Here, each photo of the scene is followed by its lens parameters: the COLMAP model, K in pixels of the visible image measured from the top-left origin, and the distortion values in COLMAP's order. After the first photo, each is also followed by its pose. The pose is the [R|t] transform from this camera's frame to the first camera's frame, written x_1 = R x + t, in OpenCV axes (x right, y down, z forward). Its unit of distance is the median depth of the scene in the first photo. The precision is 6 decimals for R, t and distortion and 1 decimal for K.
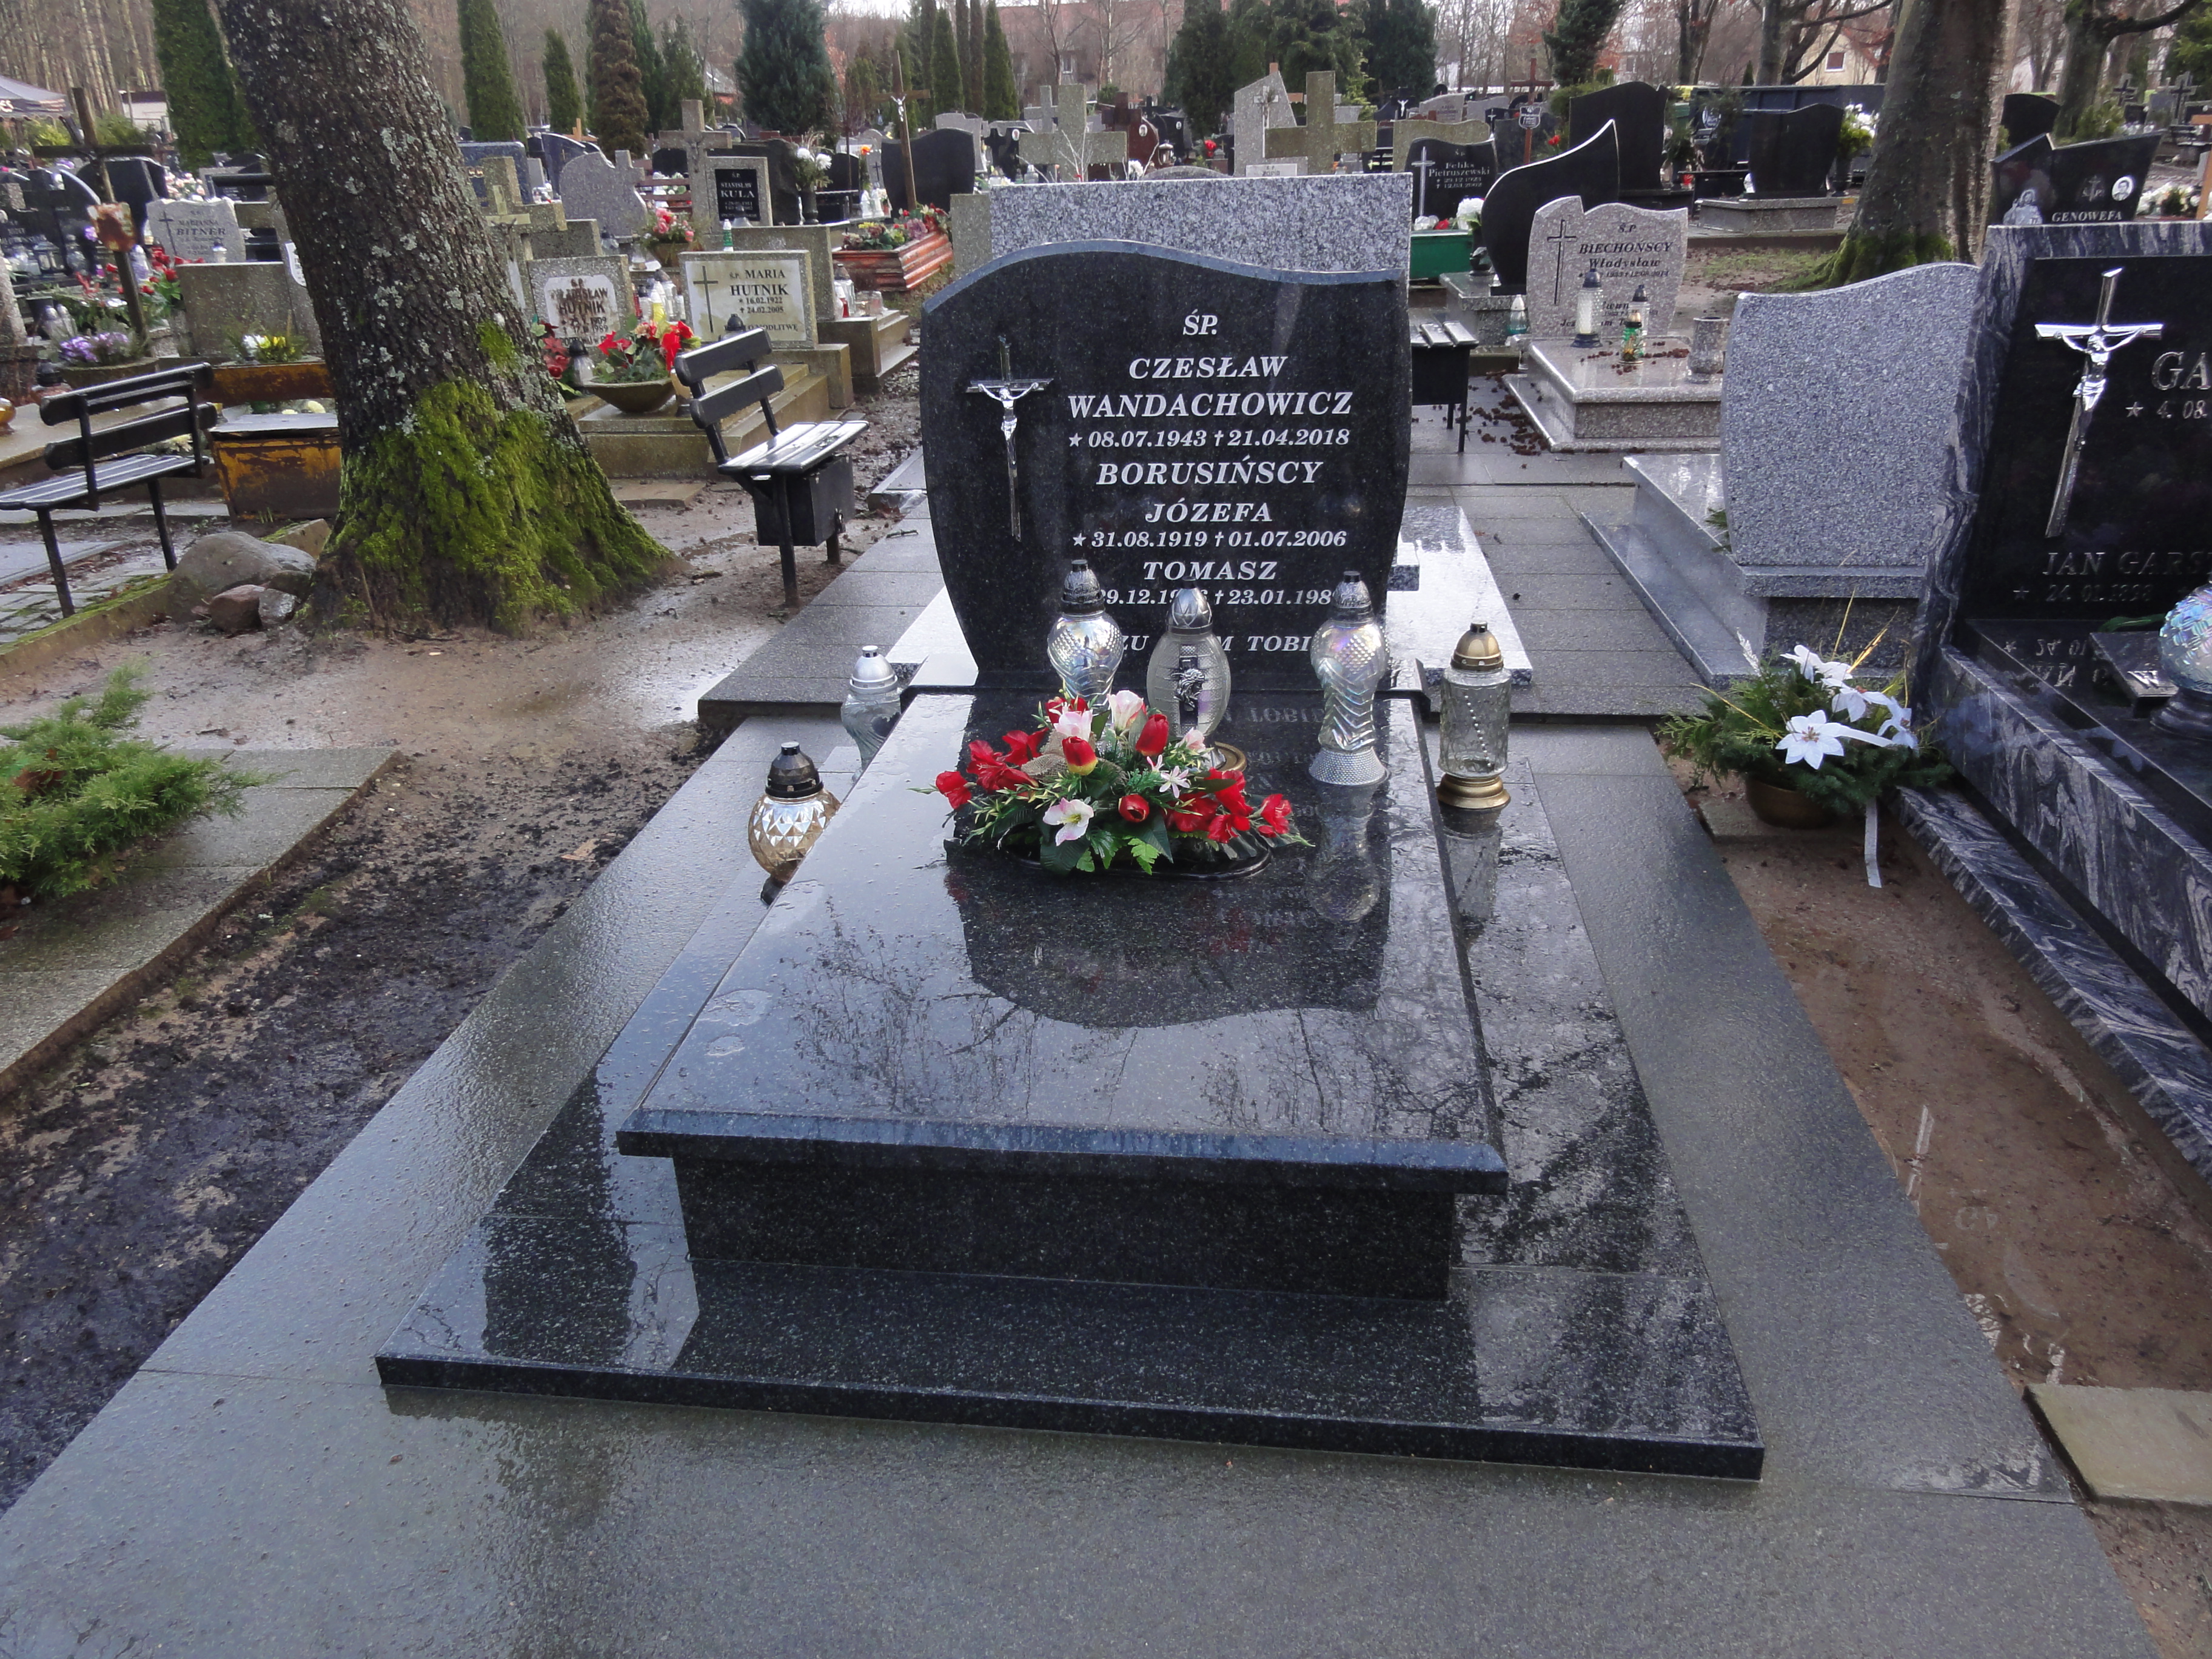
lens RADIAL K [[1573.5, 0, 1106.6], [0, 1573.5, 831.3], [0, 0, 1]] dist [0.002083, 0.001900]
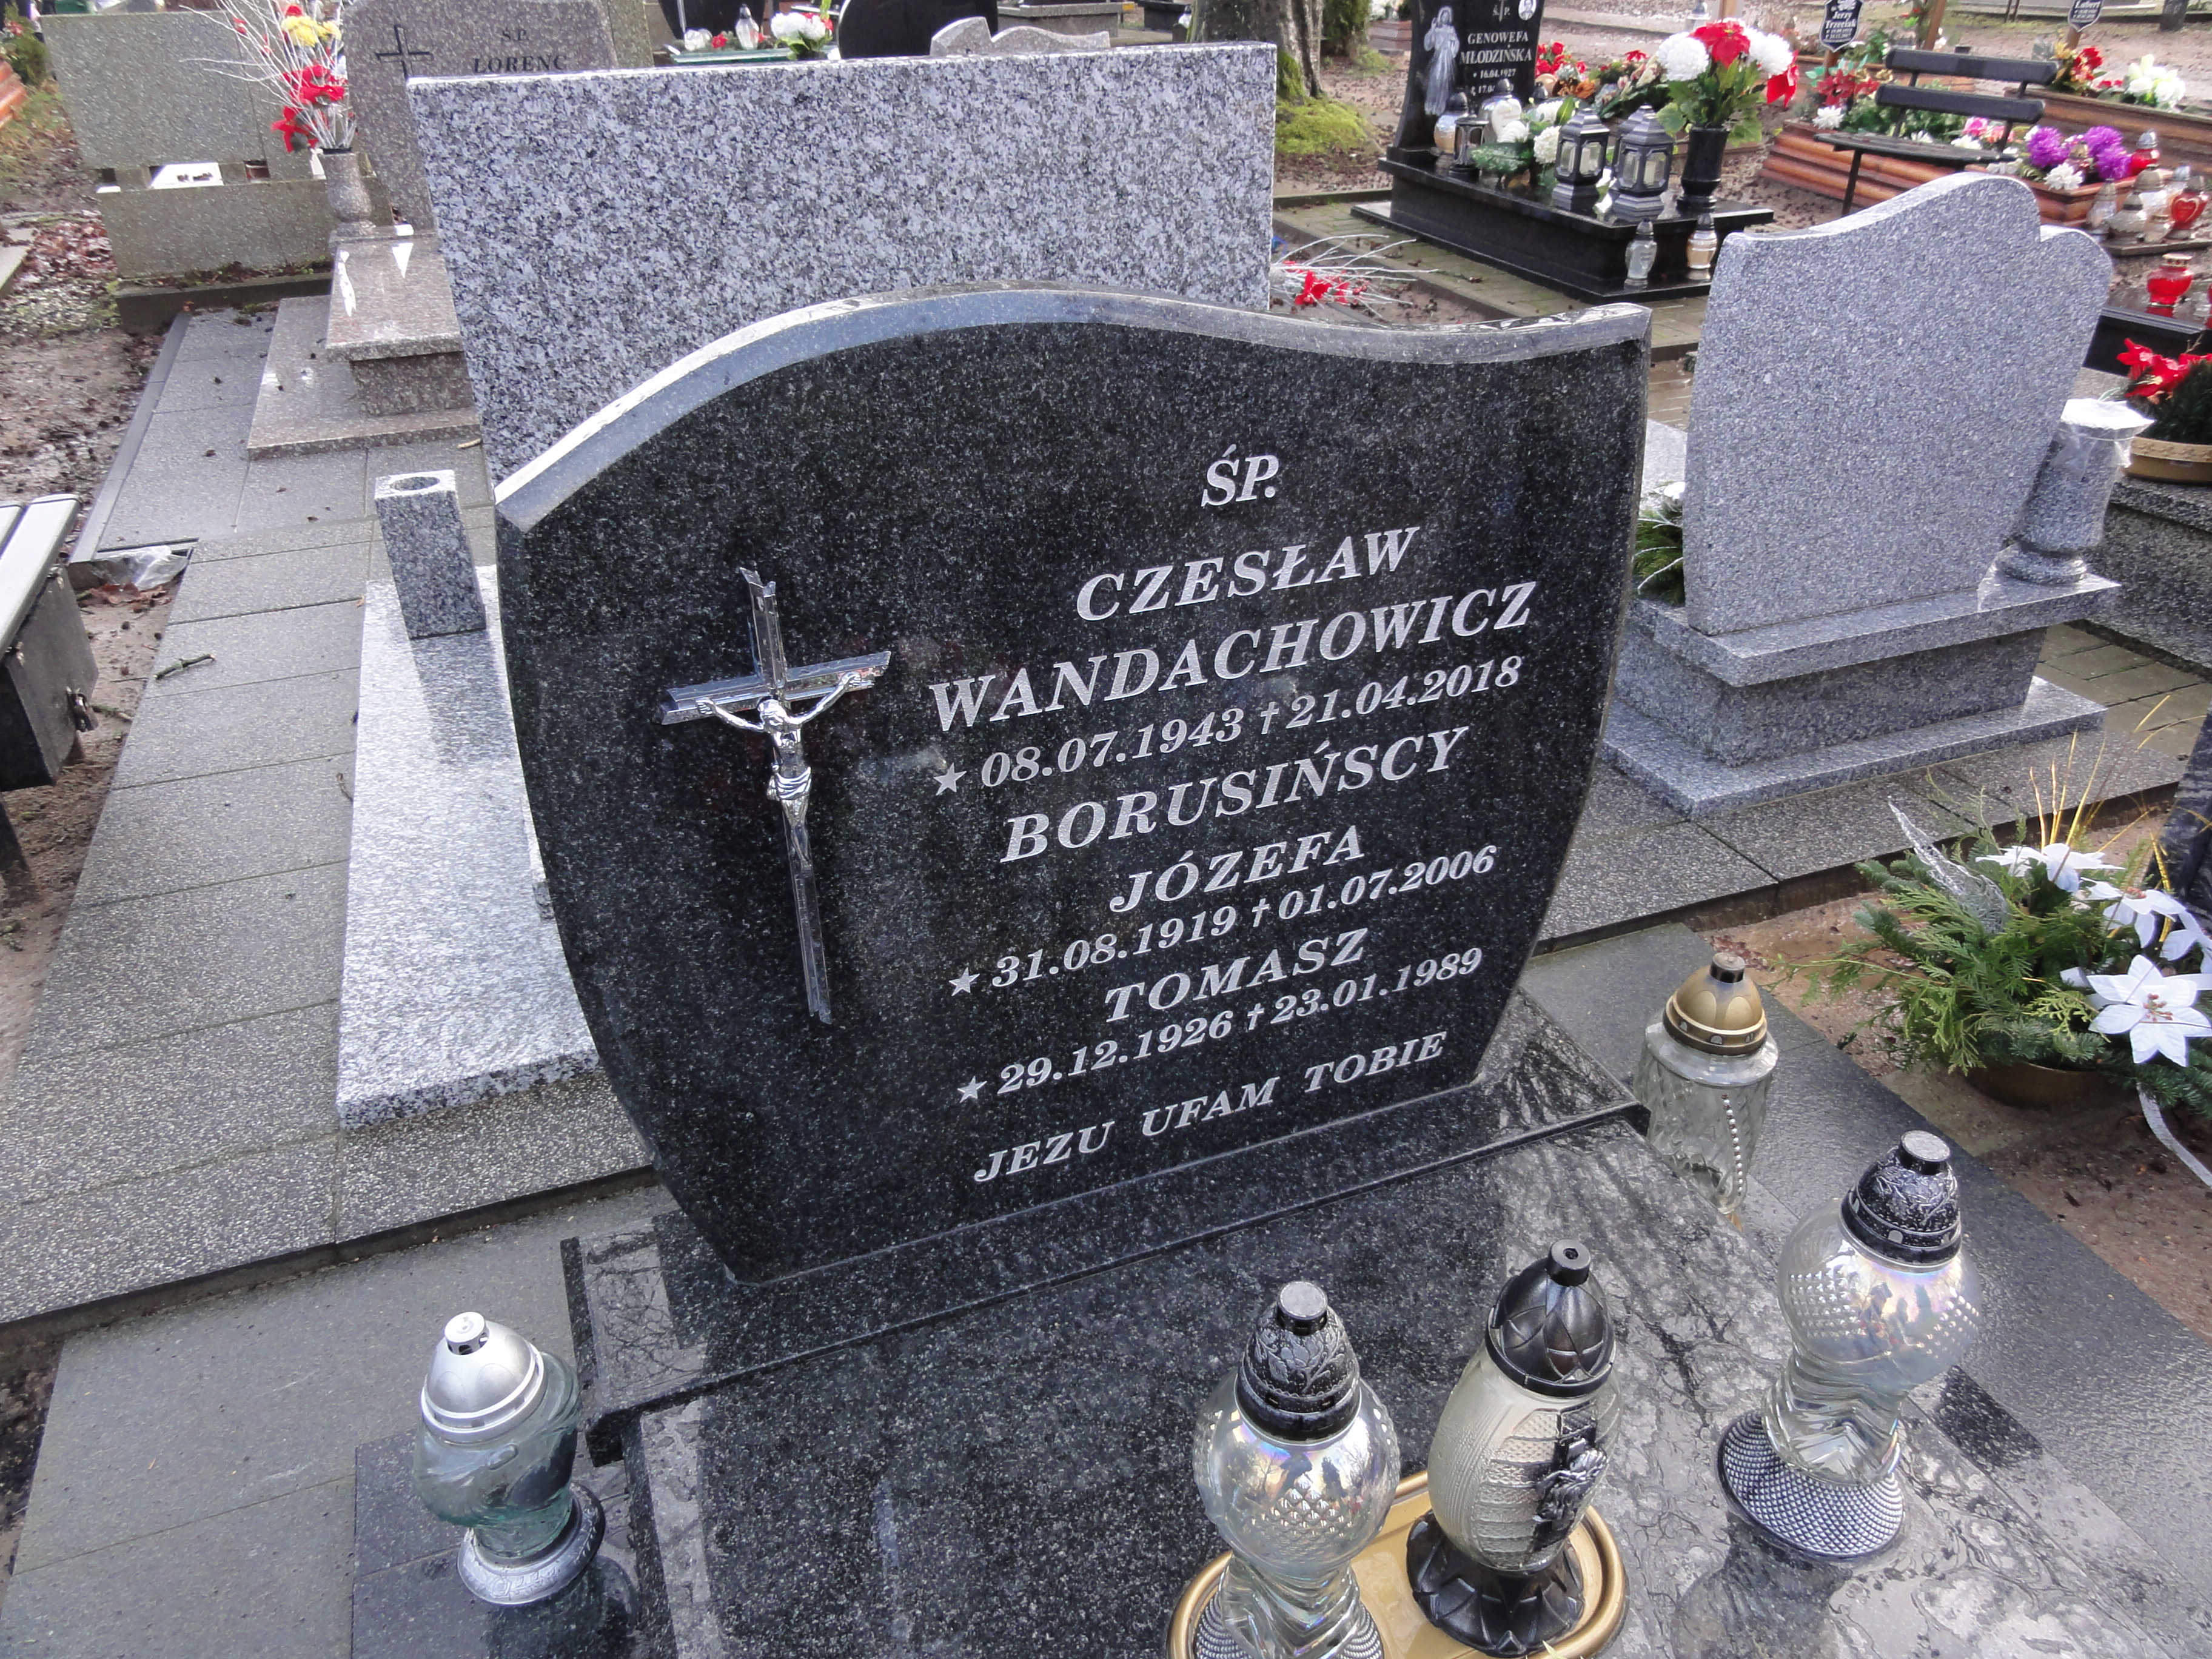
lens RADIAL K [[1573.5, 0, 1105.2], [0, 1573.5, 827.2], [0, 0, 1]] dist [0.002083, 0.001900]
pose [[0.883564, -0.220114, 0.413357, -0.153830], [0.174478, 0.973834, 0.145617, -0.288433], [-0.434593, -0.056540, 0.898850, 0.619275]]
